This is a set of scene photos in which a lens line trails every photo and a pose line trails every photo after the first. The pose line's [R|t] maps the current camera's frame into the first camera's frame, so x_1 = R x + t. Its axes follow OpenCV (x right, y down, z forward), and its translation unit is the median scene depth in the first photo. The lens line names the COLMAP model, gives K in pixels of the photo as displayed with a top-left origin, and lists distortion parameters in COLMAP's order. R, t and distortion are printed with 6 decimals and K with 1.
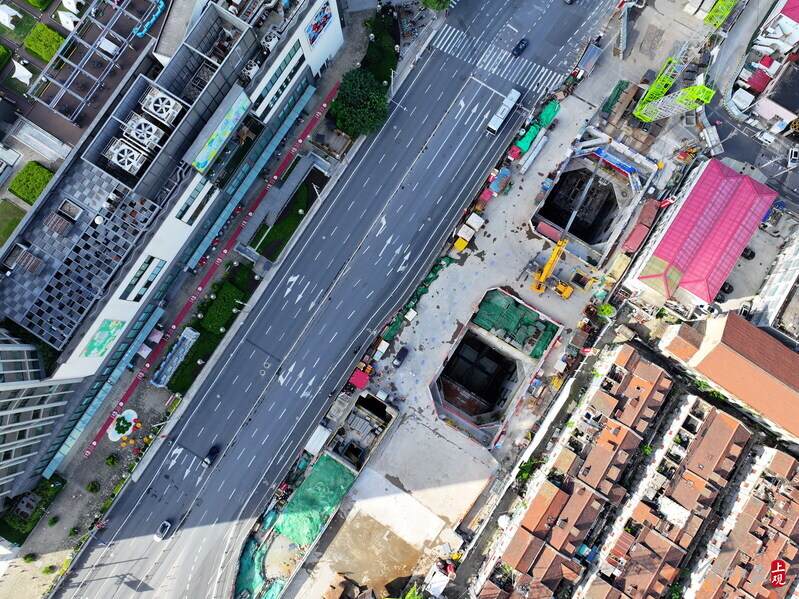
lens RADIAL K [[558.5, 0, 398.1], [0, 558.5, 300.4], [0, 0, 1]] dist [-0.006309, 0.011546]
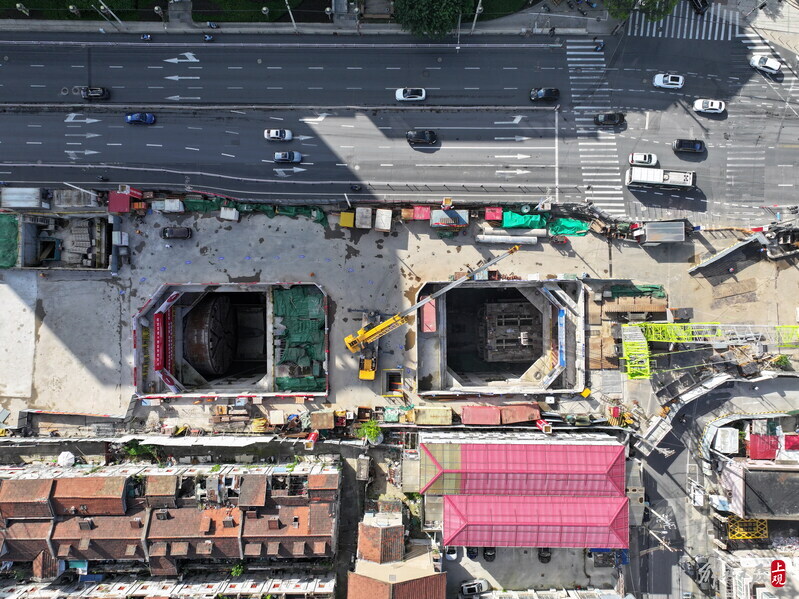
lens RADIAL K [[558.5, 0, 400.3], [0, 558.5, 297.9], [0, 0, 1]] dist [-0.006309, 0.011546]
pose [[0.536670, 0.843792, 0.000419, 0.240215], [-0.840710, 0.534668, 0.085658, -0.170222], [0.072053, -0.046322, 0.996325, 0.266681]]
